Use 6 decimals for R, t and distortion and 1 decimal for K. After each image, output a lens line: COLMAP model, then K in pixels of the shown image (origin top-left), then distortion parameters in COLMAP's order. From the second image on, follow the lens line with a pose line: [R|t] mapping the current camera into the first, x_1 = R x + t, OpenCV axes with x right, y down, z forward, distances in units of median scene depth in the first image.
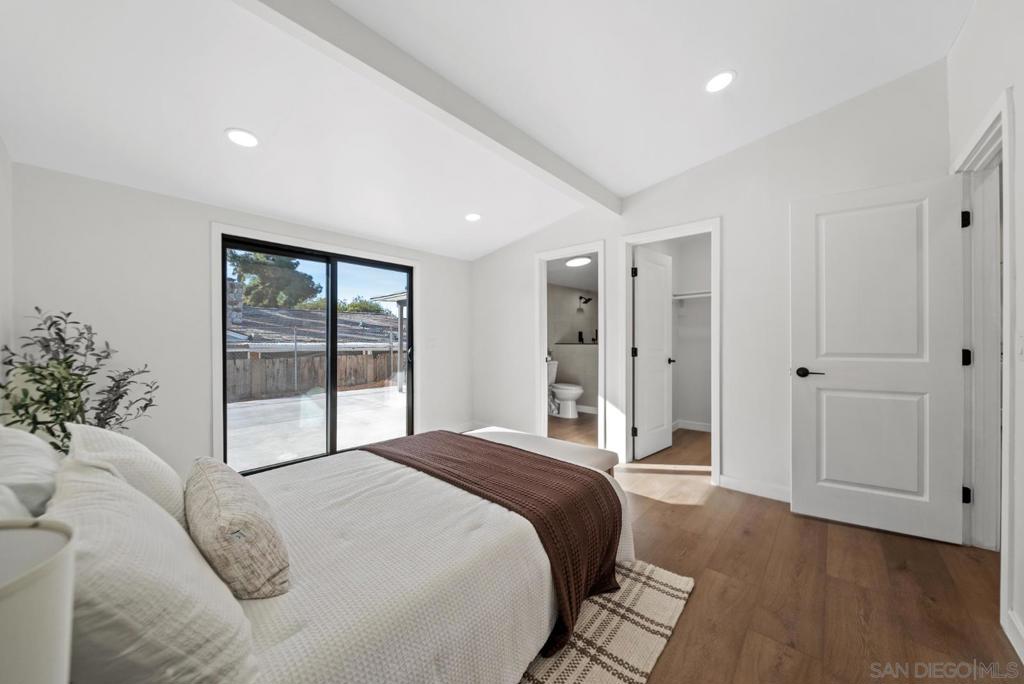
lens RADIAL K [[360.8, 0, 520.1], [0, 360.8, 346.0], [0, 0, 1]] dist [-0.000808, 0.000089]
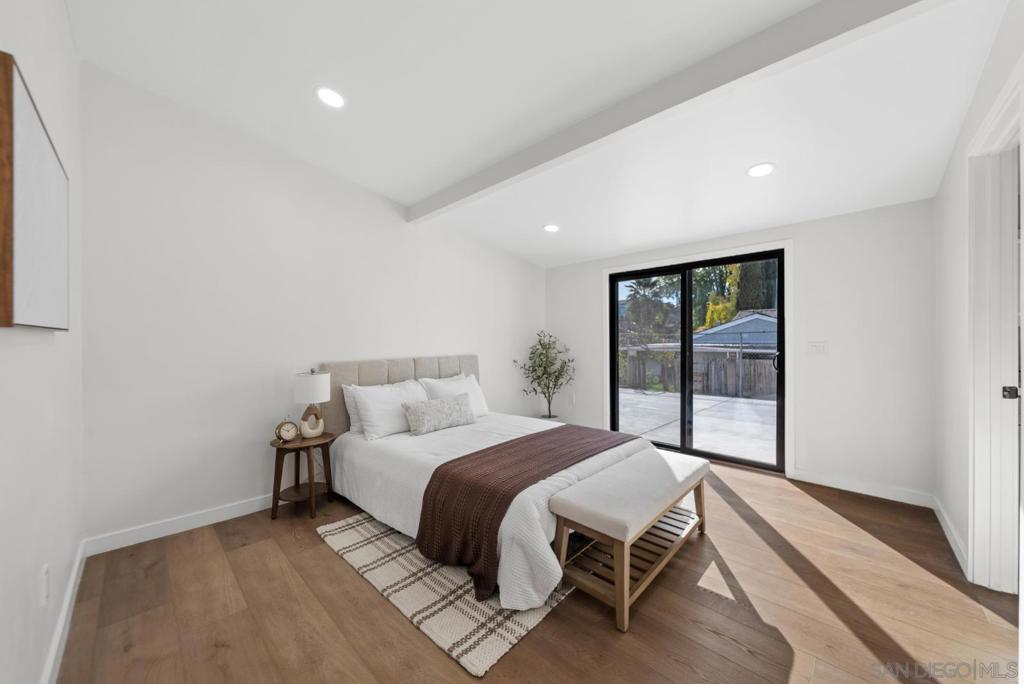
lens RADIAL K [[360.9, 0, 501.9], [0, 360.9, 347.8], [0, 0, 1]] dist [-0.000374, 0.000008]
pose [[-0.077164, 0.002214, -0.997016, 1.215830], [0.003883, 0.999991, 0.001920, -0.004466], [0.997011, -0.003724, -0.077171, 1.126847]]
